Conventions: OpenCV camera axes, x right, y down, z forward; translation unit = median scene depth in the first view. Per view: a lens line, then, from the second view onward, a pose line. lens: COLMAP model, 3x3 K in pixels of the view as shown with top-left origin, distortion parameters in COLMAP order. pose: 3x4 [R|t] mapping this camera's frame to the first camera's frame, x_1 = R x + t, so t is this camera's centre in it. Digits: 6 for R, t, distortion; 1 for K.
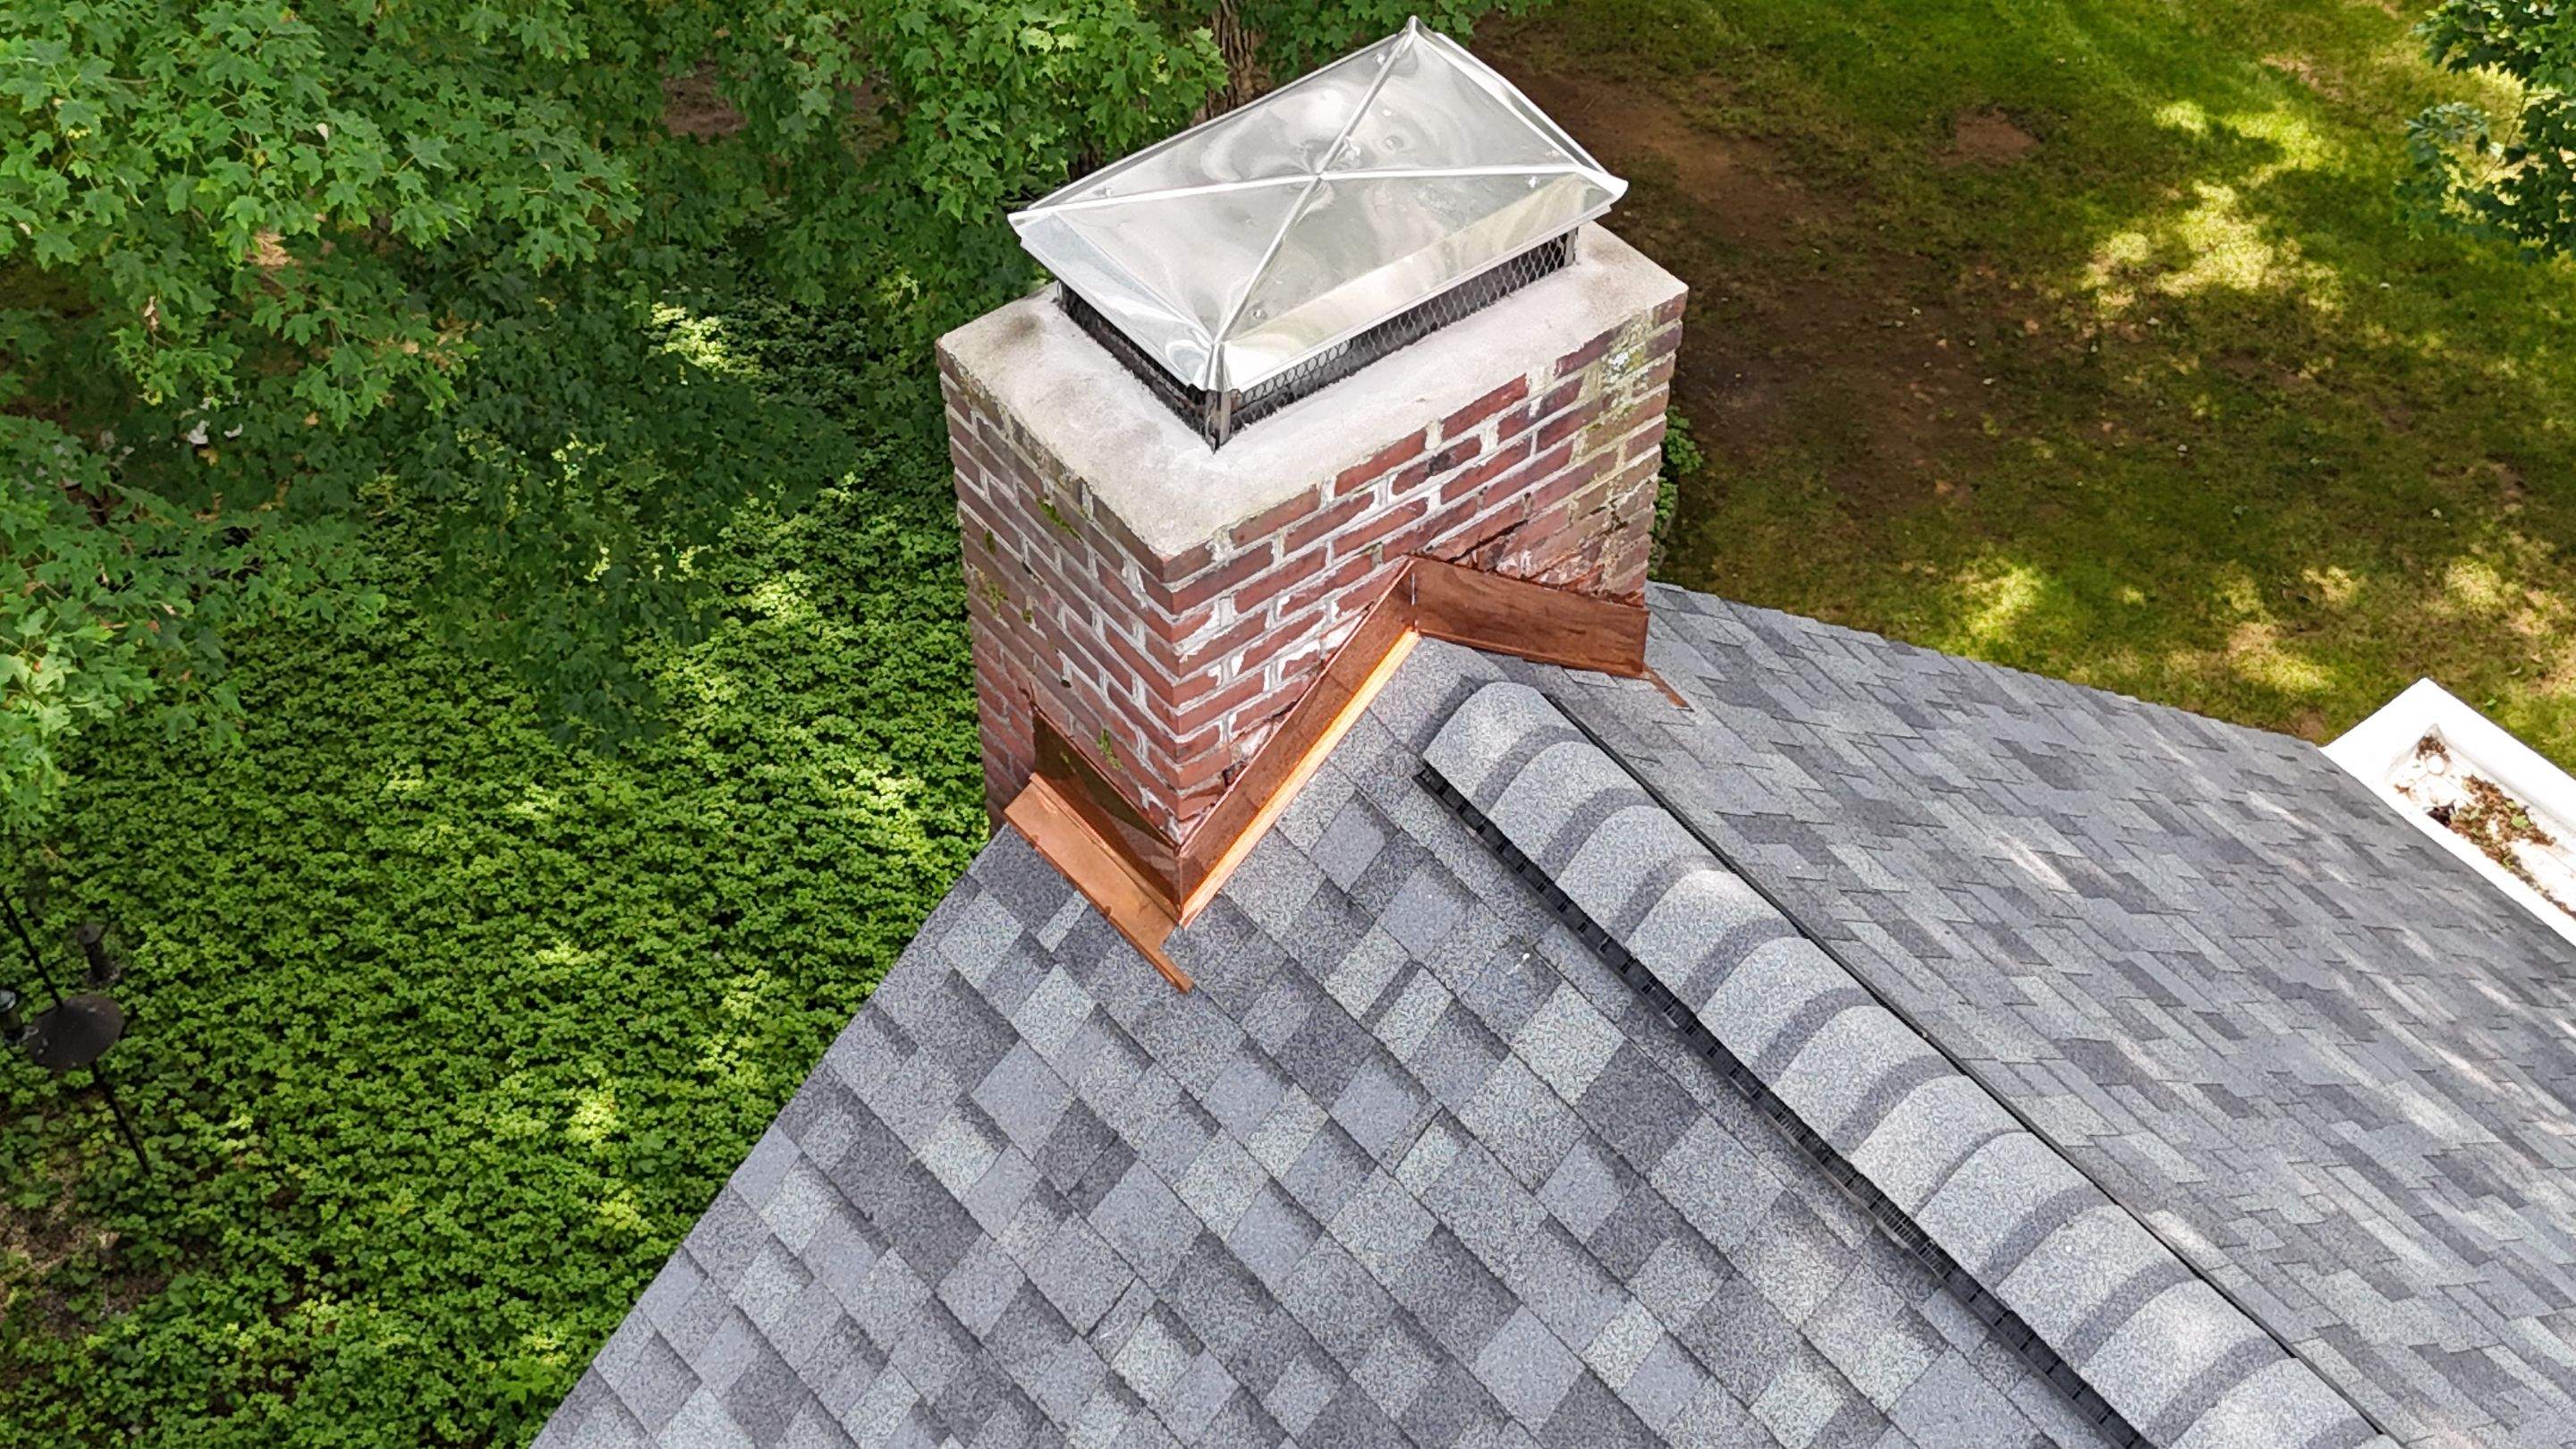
lens RADIAL K [[3330.9, 0, 1288.0], [0, 3330.9, 724.5], [0, 0, 1]] dist [0.184182, -0.601515]
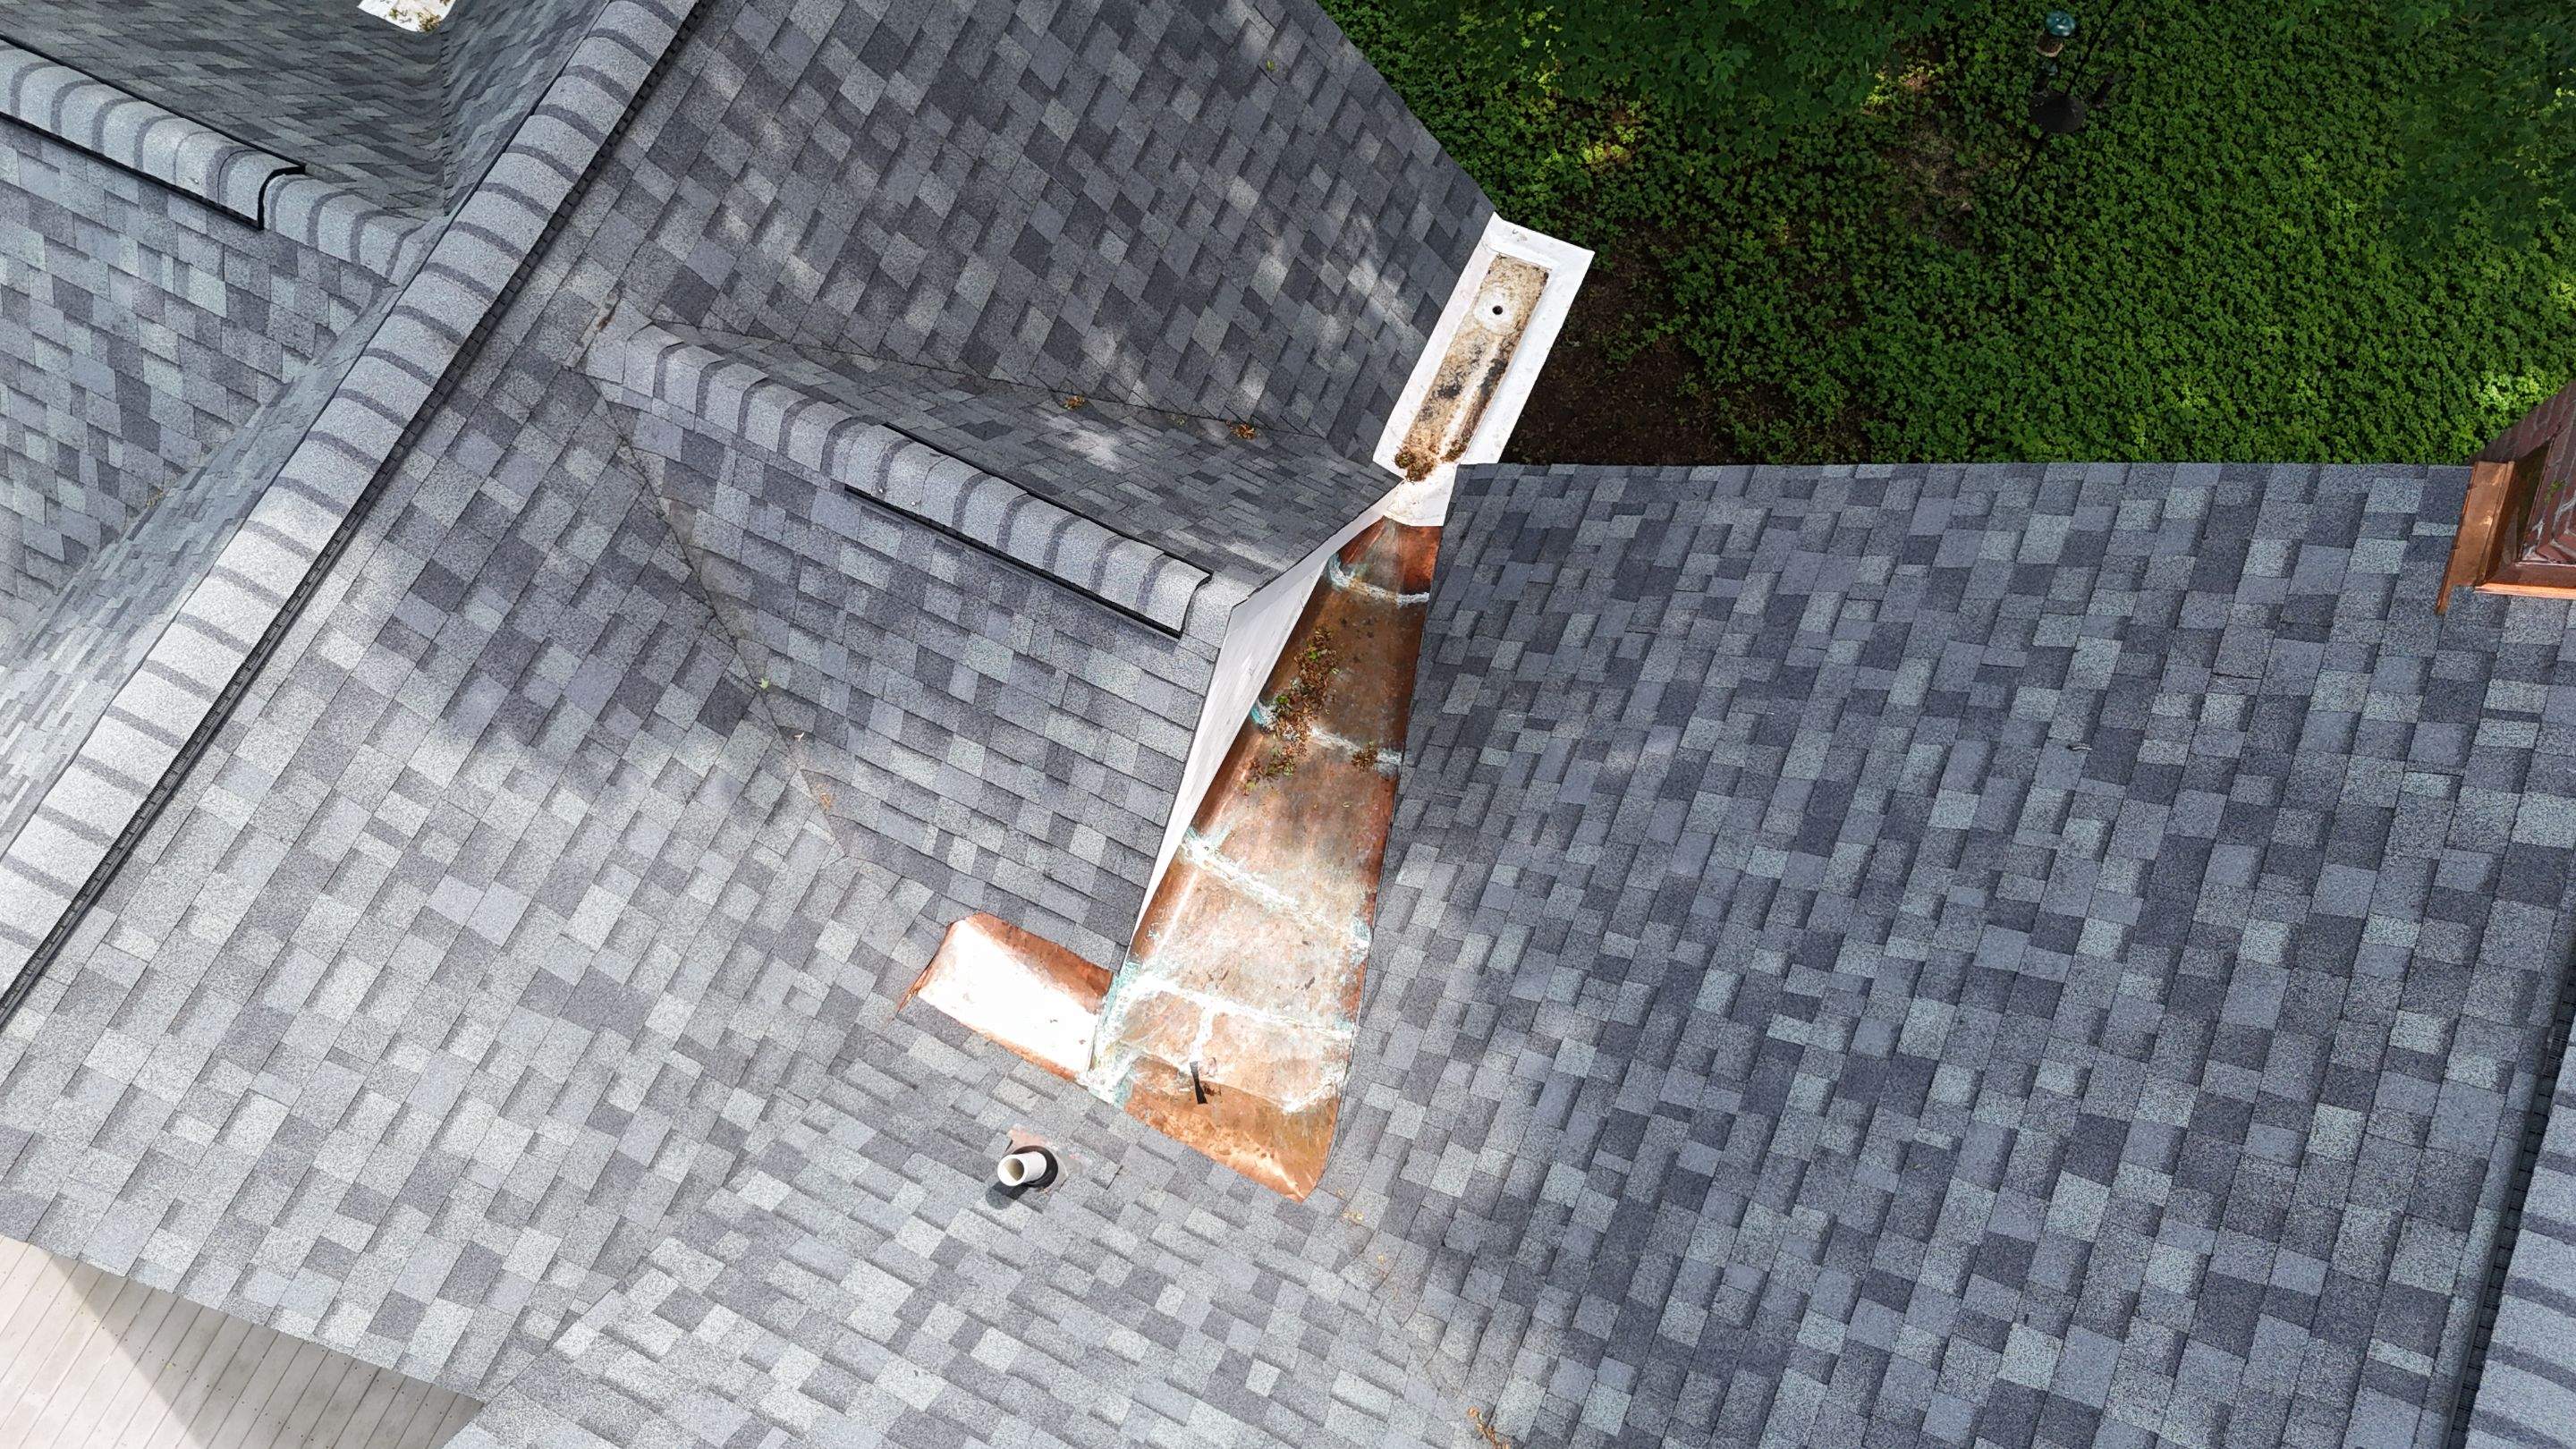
lens RADIAL K [[1911.2, 0, 1291.7], [0, 1911.2, 715.8], [0, 0, 1]] dist [0.071723, -0.067978]
pose [[0.450300, 0.846326, -0.284540, 0.025034], [-0.661664, 0.530272, 0.530105, -0.023335], [0.599525, -0.050437, 0.798765, -0.105023]]
